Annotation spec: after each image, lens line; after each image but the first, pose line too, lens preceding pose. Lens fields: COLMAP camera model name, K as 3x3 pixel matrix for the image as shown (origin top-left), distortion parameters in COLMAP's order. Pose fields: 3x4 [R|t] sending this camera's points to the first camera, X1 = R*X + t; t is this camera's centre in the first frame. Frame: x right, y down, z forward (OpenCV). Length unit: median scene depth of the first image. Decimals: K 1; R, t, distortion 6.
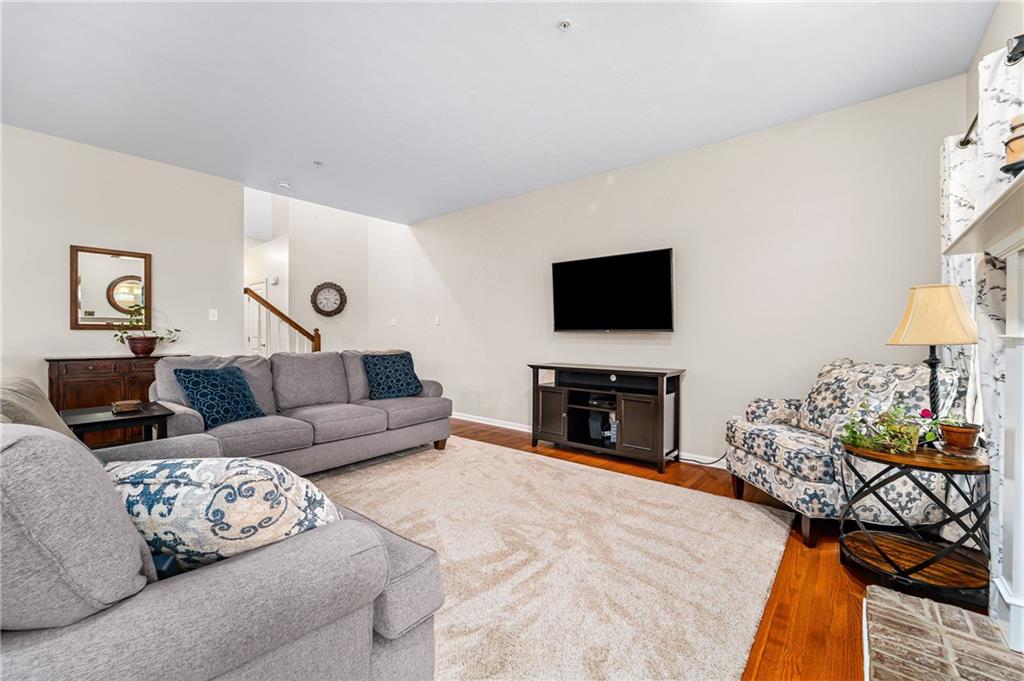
lens RADIAL K [[420.3, 0, 512.4], [0, 420.3, 333.8], [0, 0, 1]] dist [-0.008838, 0.000205]
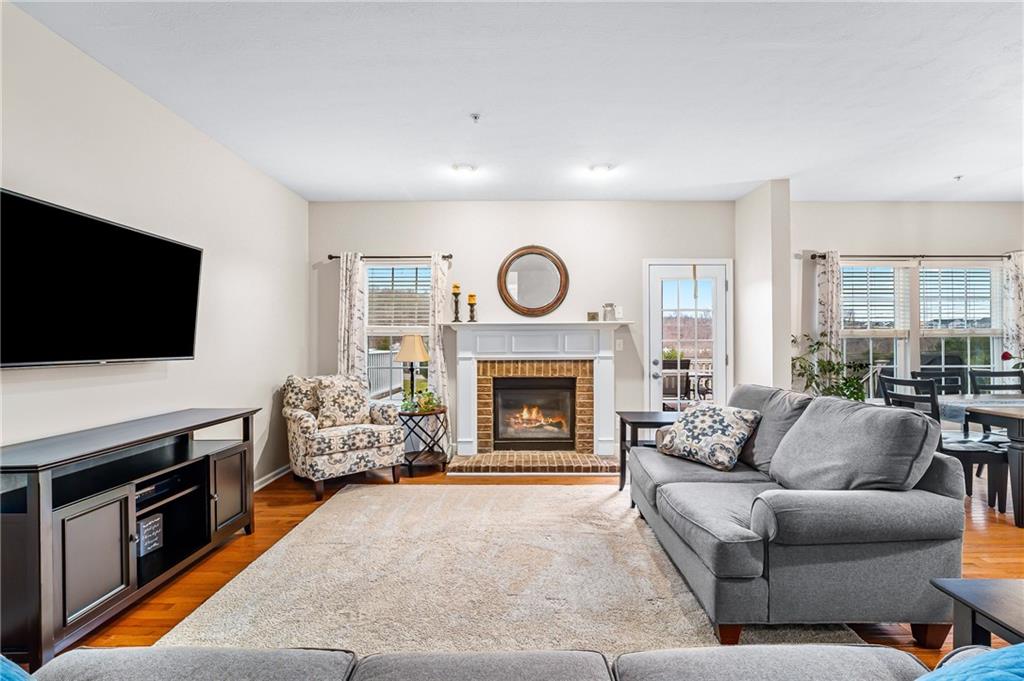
lens RADIAL K [[420.3, 0, 512.4], [0, 420.3, 333.8], [0, 0, 1]] dist [-0.008838, 0.000205]
pose [[-0.635307, 0.019488, 0.772013, -0.755414], [-0.000789, 0.999665, -0.025883, -0.043874], [-0.772259, -0.017053, -0.635079, 1.424777]]
